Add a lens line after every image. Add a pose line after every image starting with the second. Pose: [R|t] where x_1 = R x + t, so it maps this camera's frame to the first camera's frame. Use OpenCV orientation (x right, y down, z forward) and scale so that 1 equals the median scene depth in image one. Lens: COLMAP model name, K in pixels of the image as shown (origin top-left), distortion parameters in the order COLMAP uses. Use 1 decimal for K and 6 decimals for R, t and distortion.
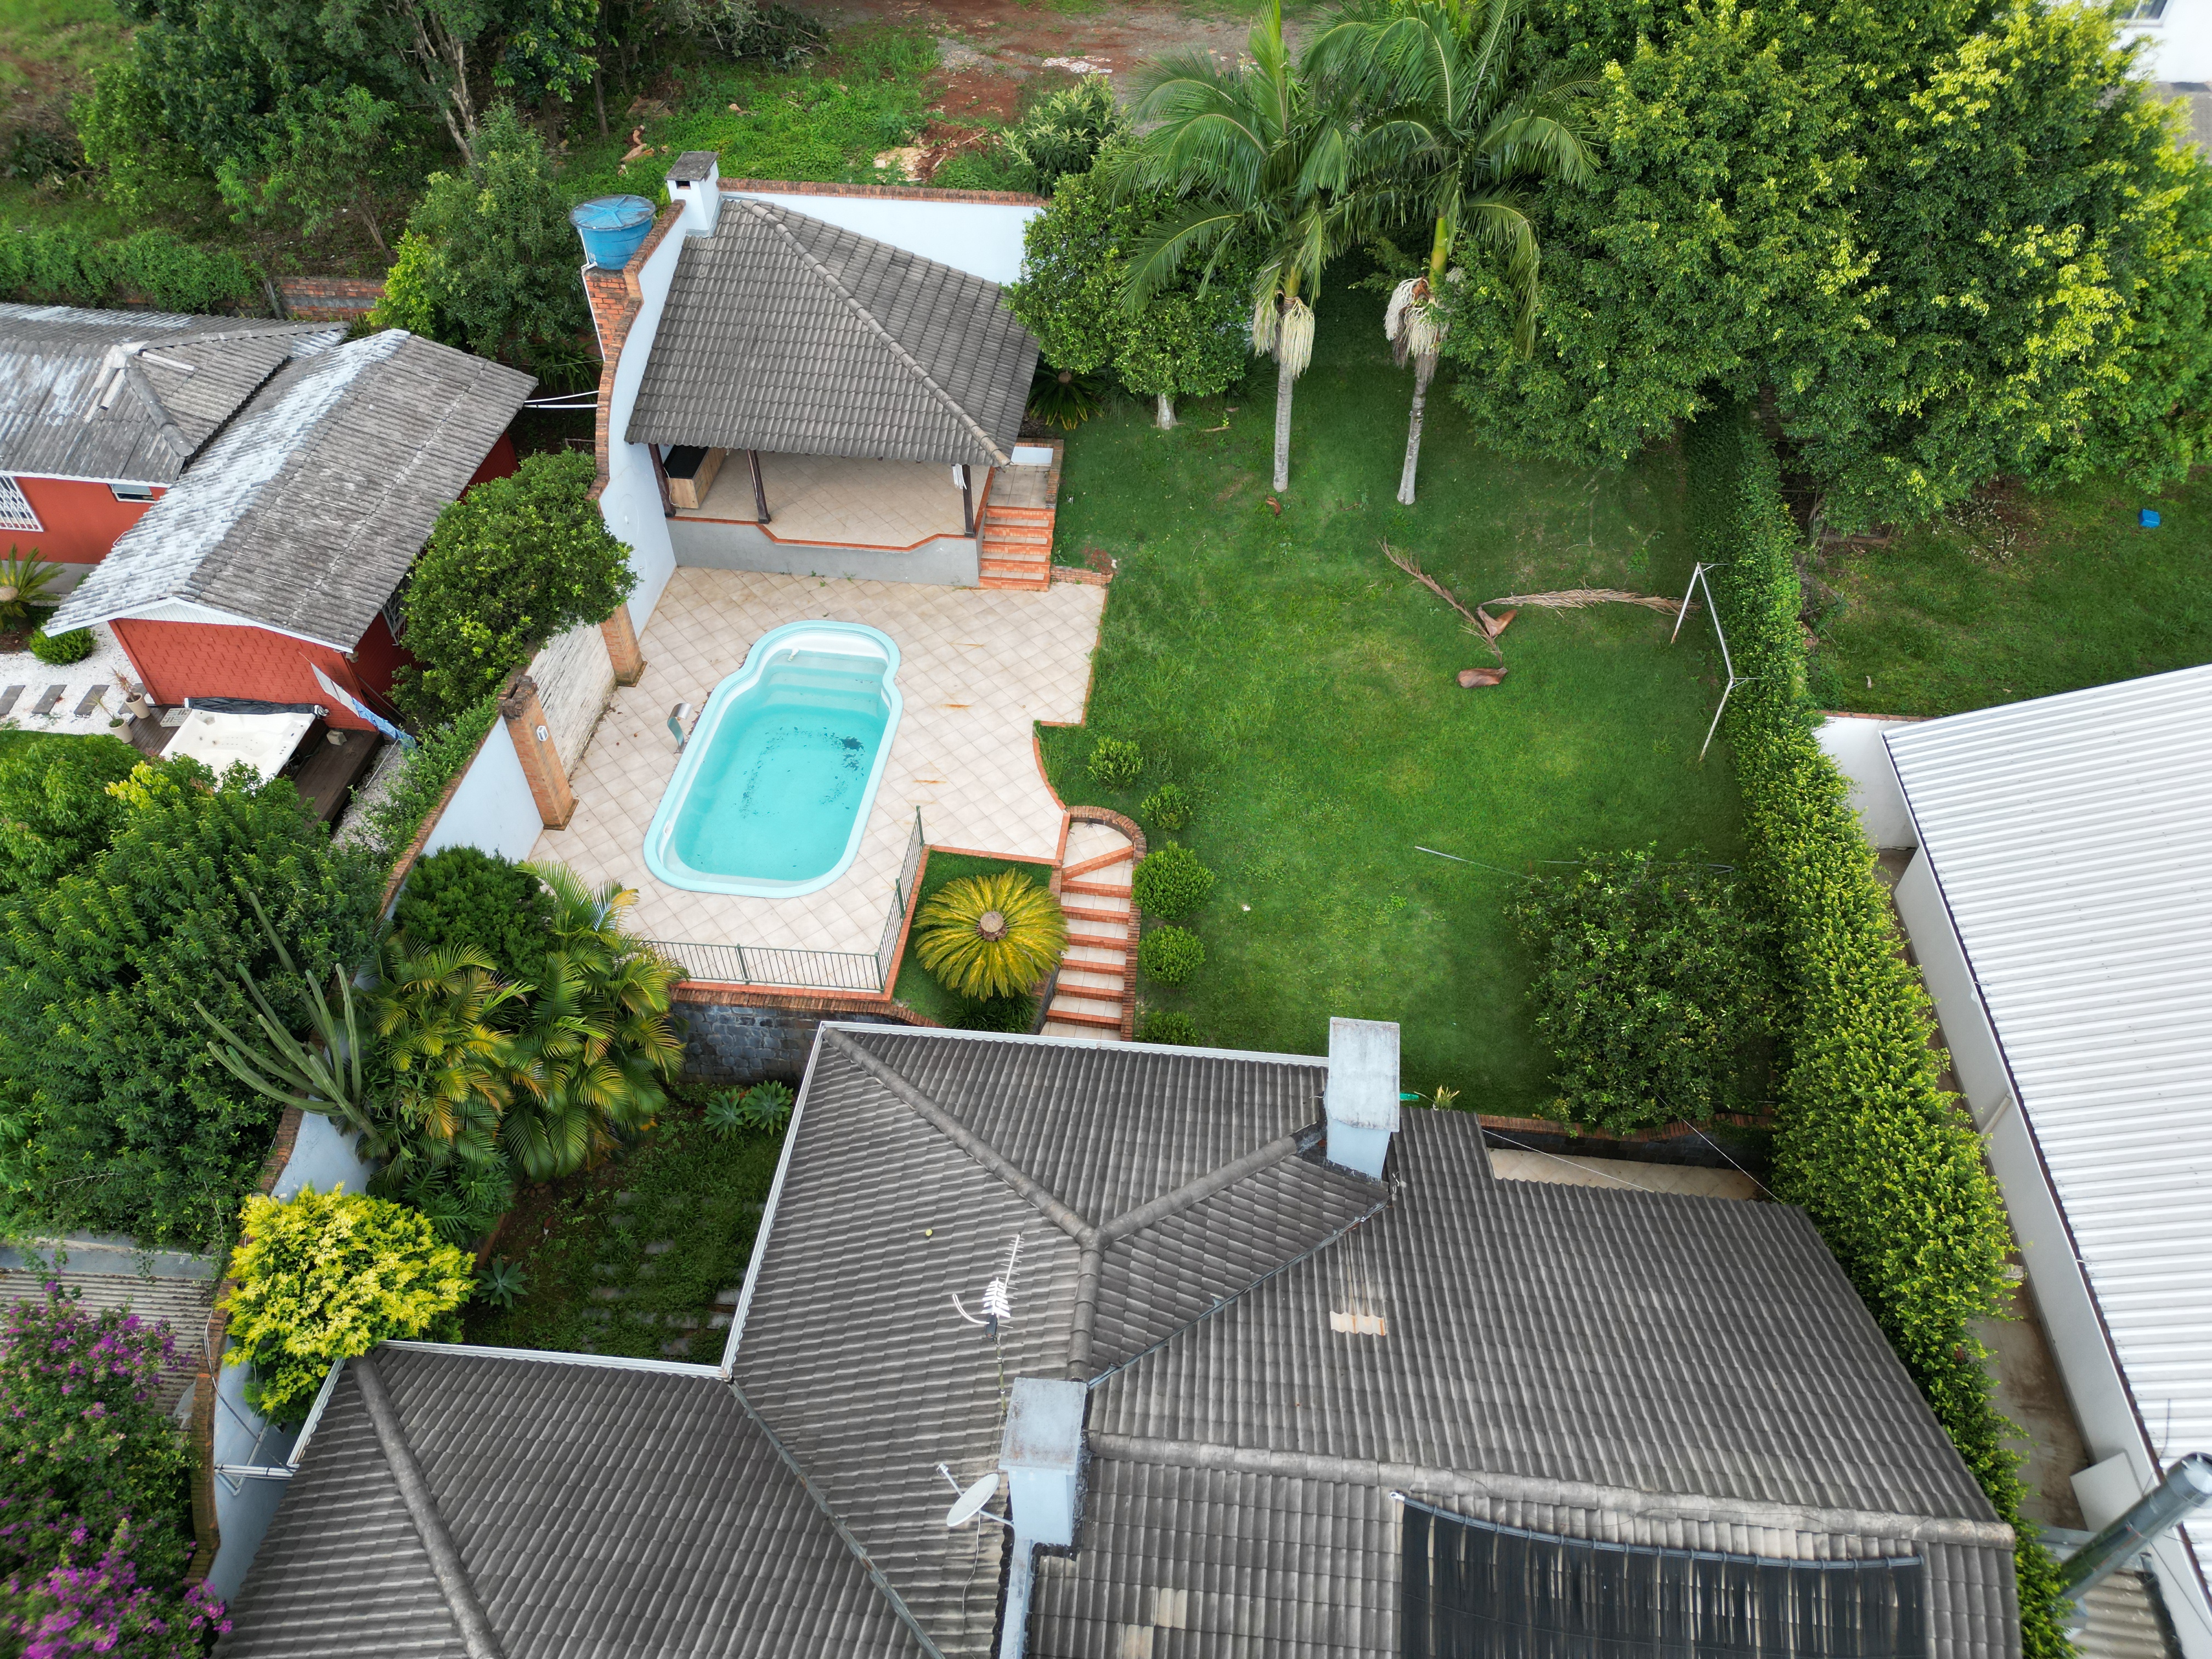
lens RADIAL K [[1551.7, 0, 1108.3], [0, 1551.7, 824.3], [0, 0, 1]] dist [0.067134, -0.057566]
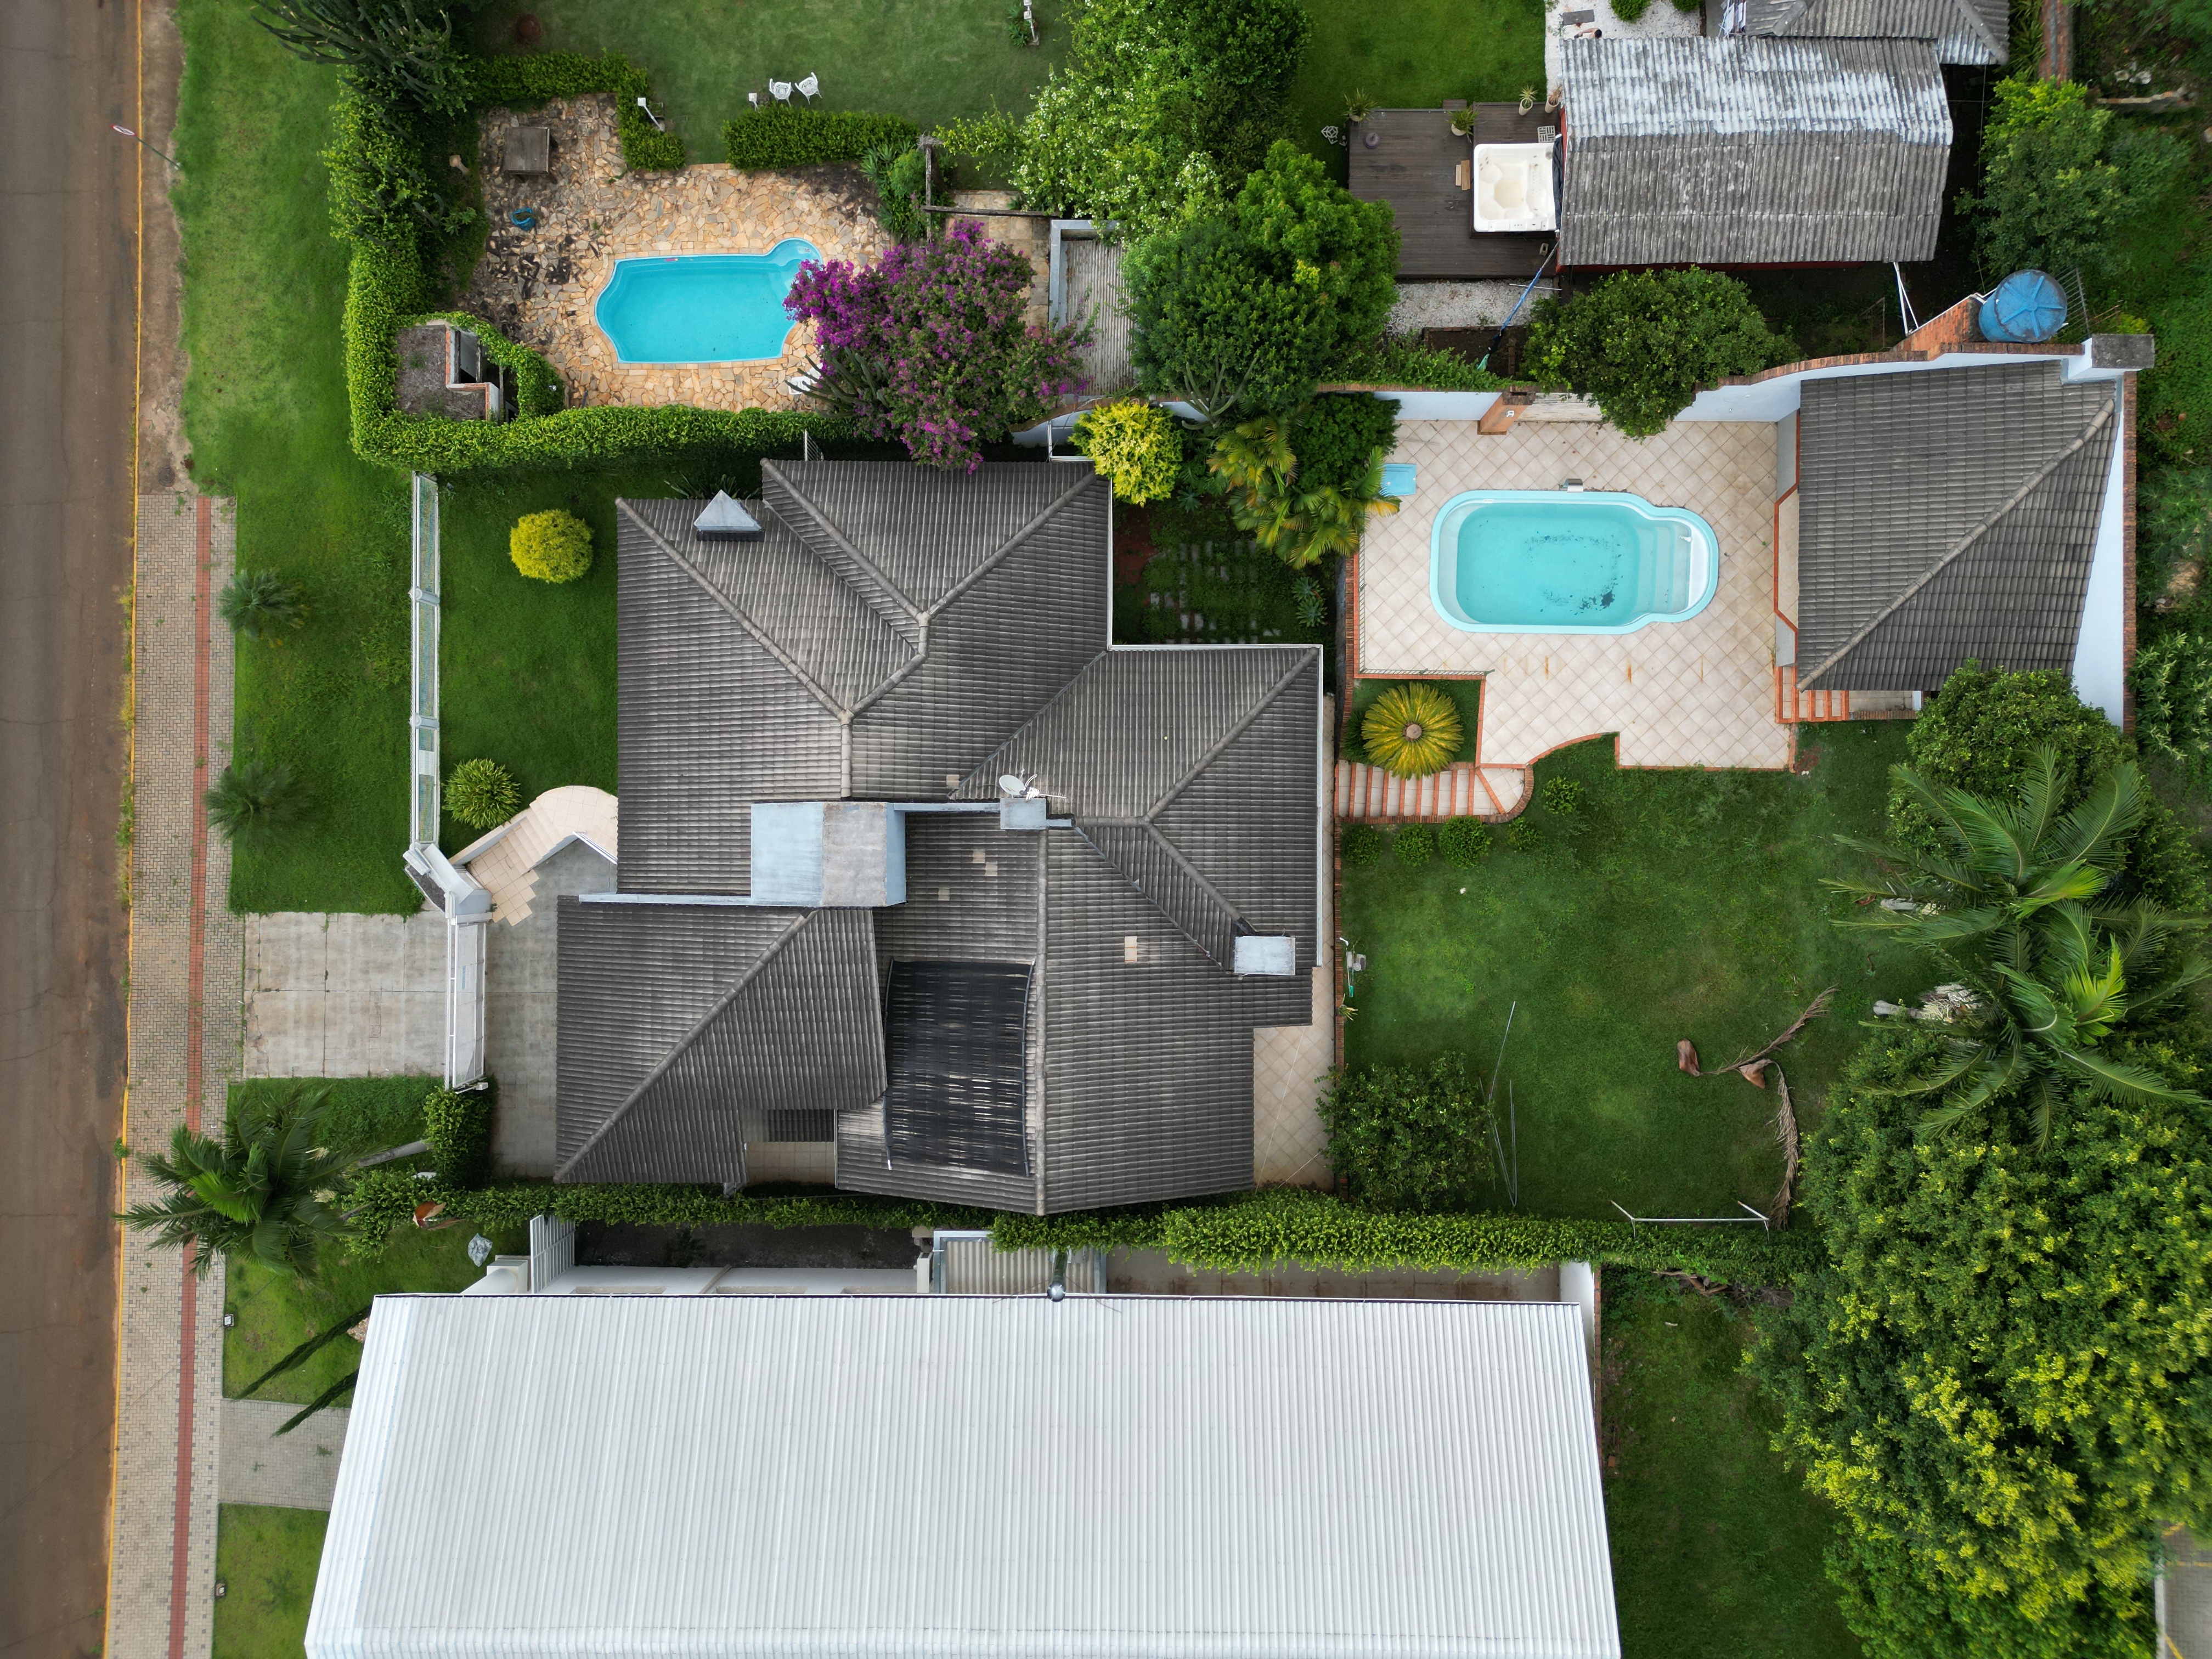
lens RADIAL K [[1551.7, 0, 1108.3], [0, 1551.7, 824.3], [0, 0, 1]] dist [0.067134, -0.057566]
pose [[0.093371, 0.995571, -0.010975, 0.007248], [-0.699966, 0.073479, 0.710386, -0.737599], [0.708046, -0.058647, 0.703727, -0.307624]]
